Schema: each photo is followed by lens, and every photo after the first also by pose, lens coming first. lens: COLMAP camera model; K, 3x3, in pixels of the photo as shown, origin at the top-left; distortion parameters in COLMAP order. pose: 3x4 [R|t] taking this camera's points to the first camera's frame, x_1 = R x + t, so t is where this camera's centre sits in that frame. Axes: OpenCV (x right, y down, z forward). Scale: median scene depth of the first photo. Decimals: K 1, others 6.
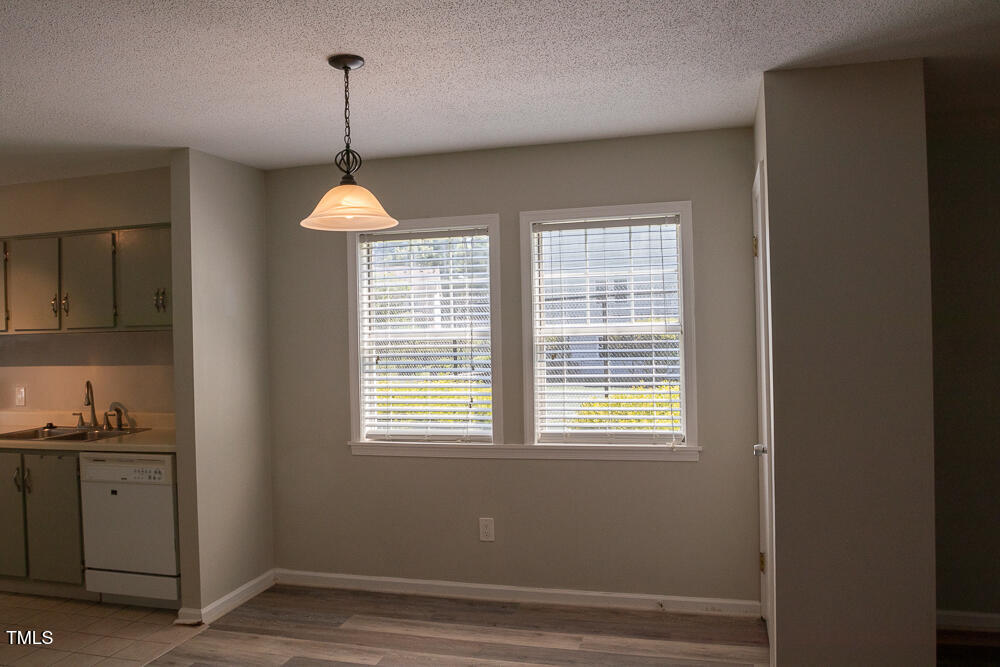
lens RADIAL K [[802.0, 0, 496.3], [0, 802.0, 321.5], [0, 0, 1]] dist [-0.088034, 0.074556]
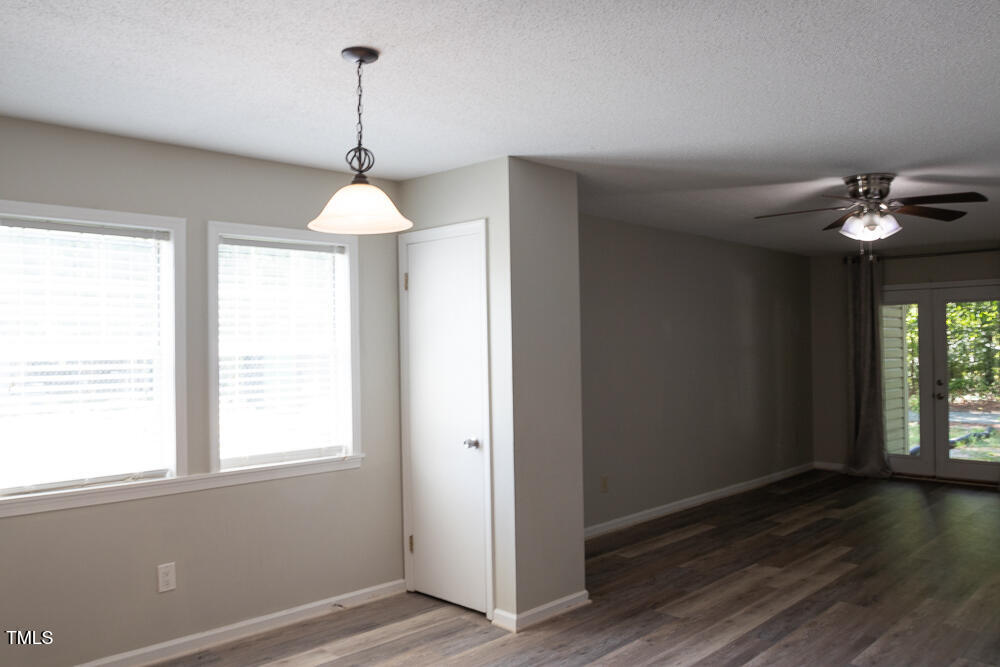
lens RADIAL K [[802.0, 0, 496.3], [0, 802.0, 321.5], [0, 0, 1]] dist [-0.088034, 0.074556]
pose [[0.470755, 0.046521, 0.881037, -0.660666], [-0.004008, 0.998711, -0.050593, 0.026393], [-0.882255, 0.020285, 0.470334, 0.297401]]
